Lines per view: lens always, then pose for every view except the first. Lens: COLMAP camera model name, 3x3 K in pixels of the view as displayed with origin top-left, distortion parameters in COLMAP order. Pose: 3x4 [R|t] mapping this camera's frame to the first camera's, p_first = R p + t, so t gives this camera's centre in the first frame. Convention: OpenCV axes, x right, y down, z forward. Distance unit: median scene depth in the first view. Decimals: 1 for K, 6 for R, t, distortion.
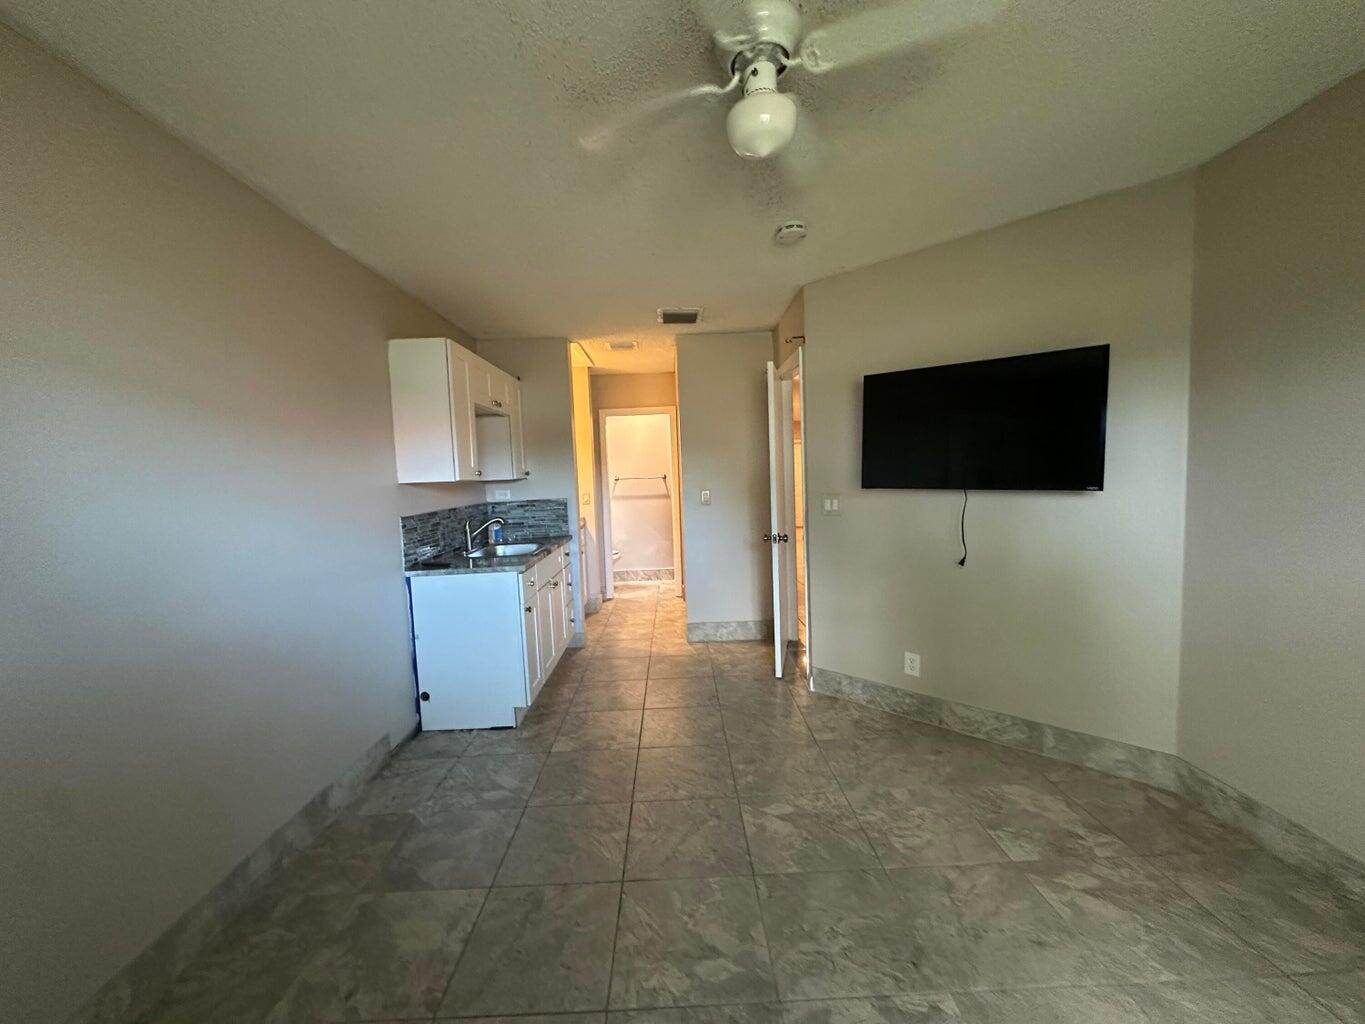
lens RADIAL K [[544.0, 0, 679.4], [0, 544.0, 510.6], [0, 0, 1]] dist [-0.007184, 0.000161]
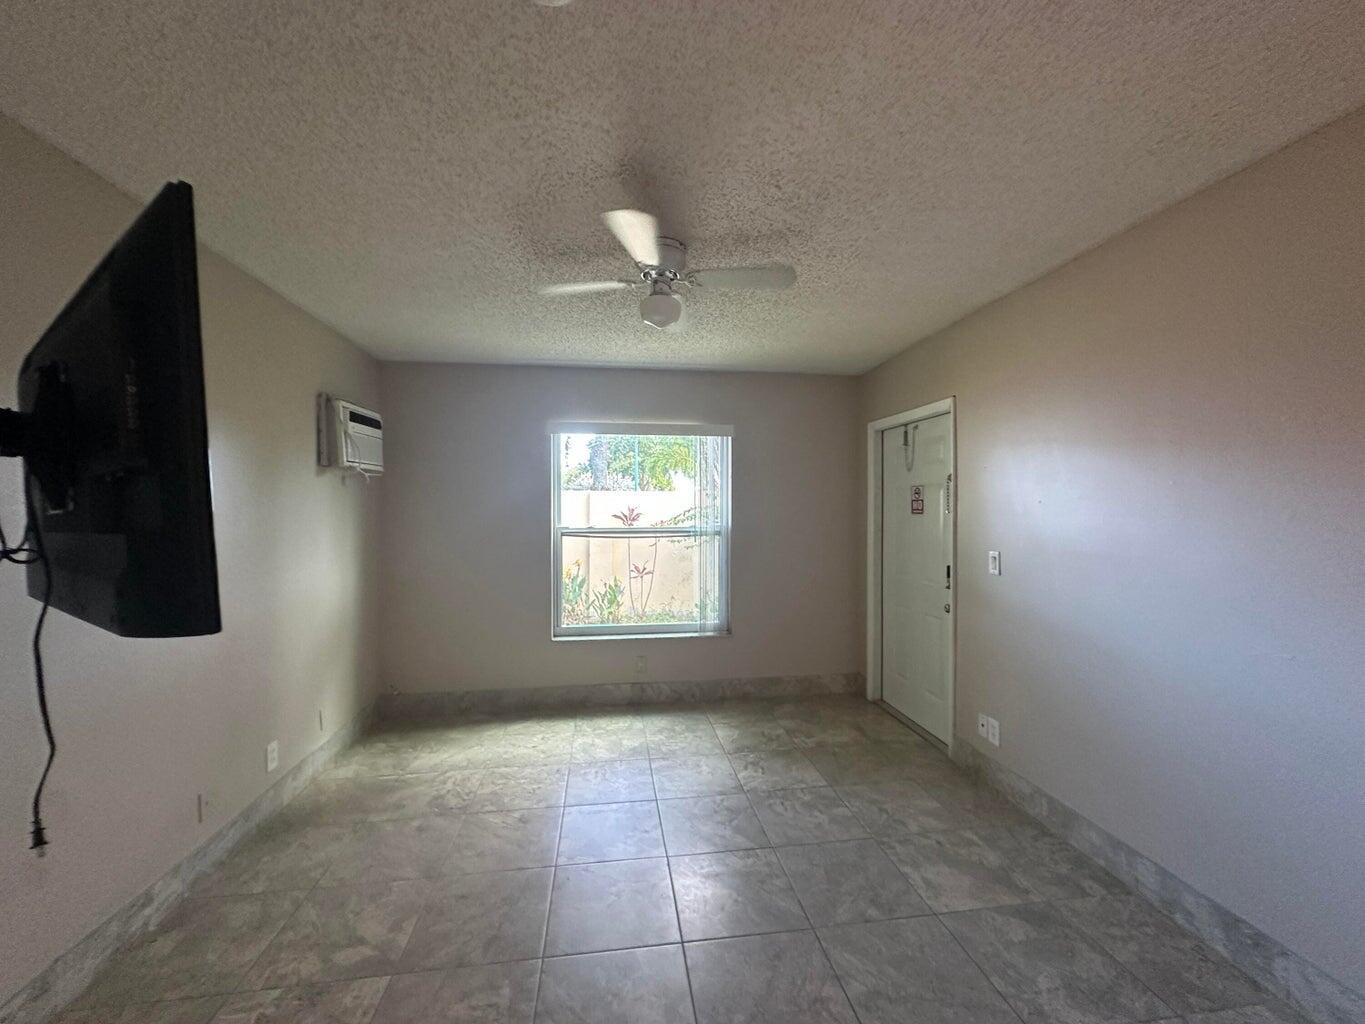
lens RADIAL K [[521.9, 0, 677.6], [0, 521.9, 512.6], [0, 0, 1]] dist [-0.000899, -0.000007]
pose [[-0.991993, 0.042704, -0.118854, 0.215599], [0.033627, 0.996436, 0.077356, -0.153263], [0.121734, 0.072739, -0.989894, 1.796153]]
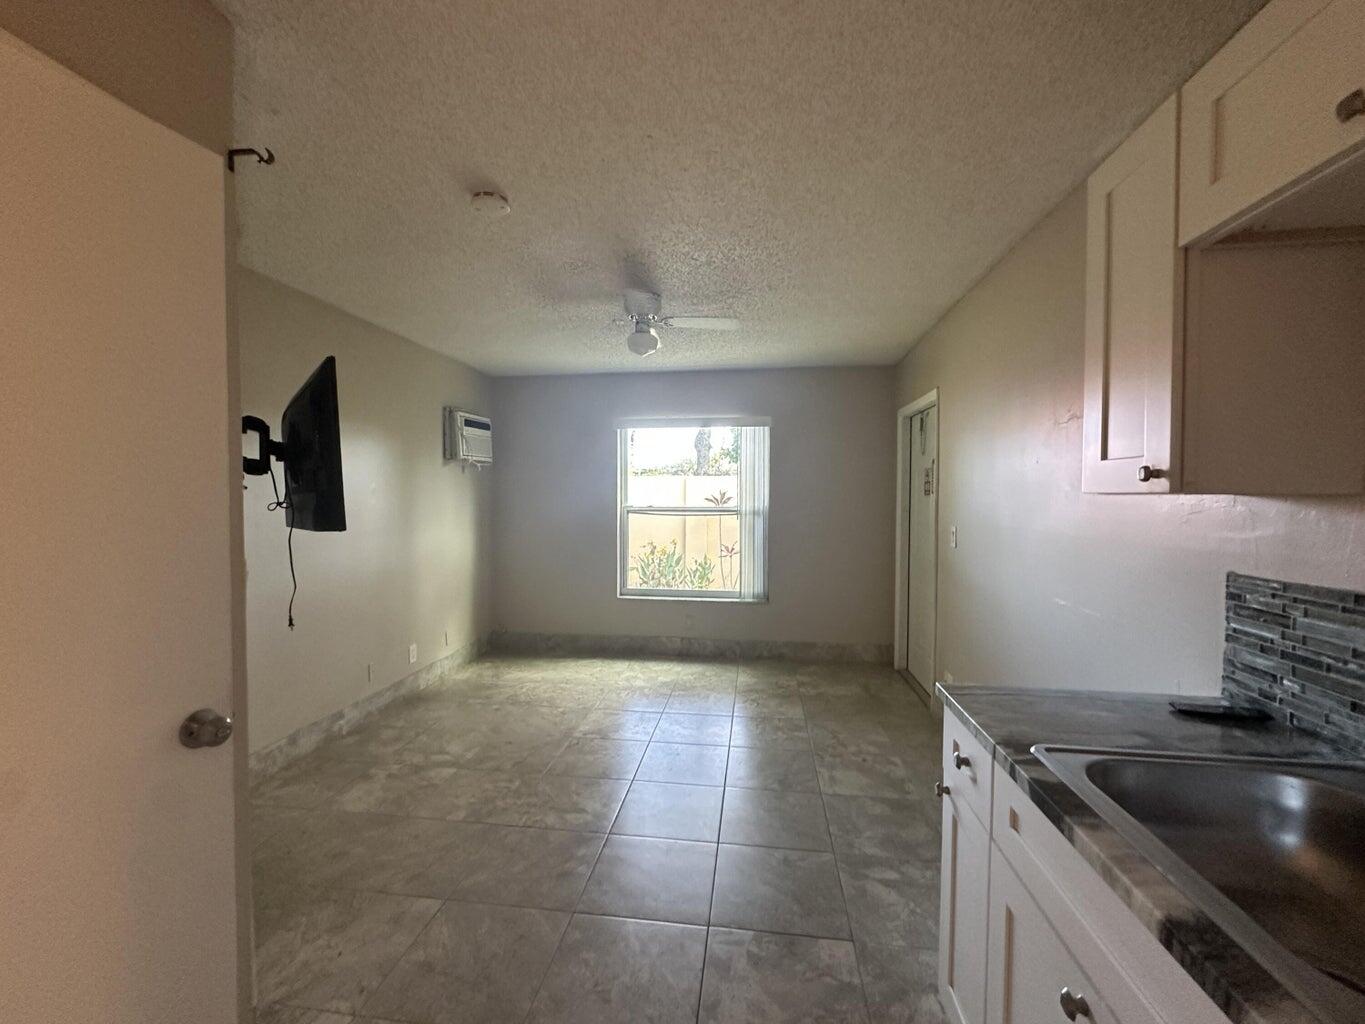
lens RADIAL K [[544.0, 0, 686.9], [0, 544.0, 509.2], [0, 0, 1]] dist [-0.007184, 0.000161]
pose [[-0.990135, 0.034766, 0.135732, -0.214765], [0.046699, 0.995222, 0.085745, -0.145581], [-0.132103, 0.091238, -0.987028, 2.243610]]
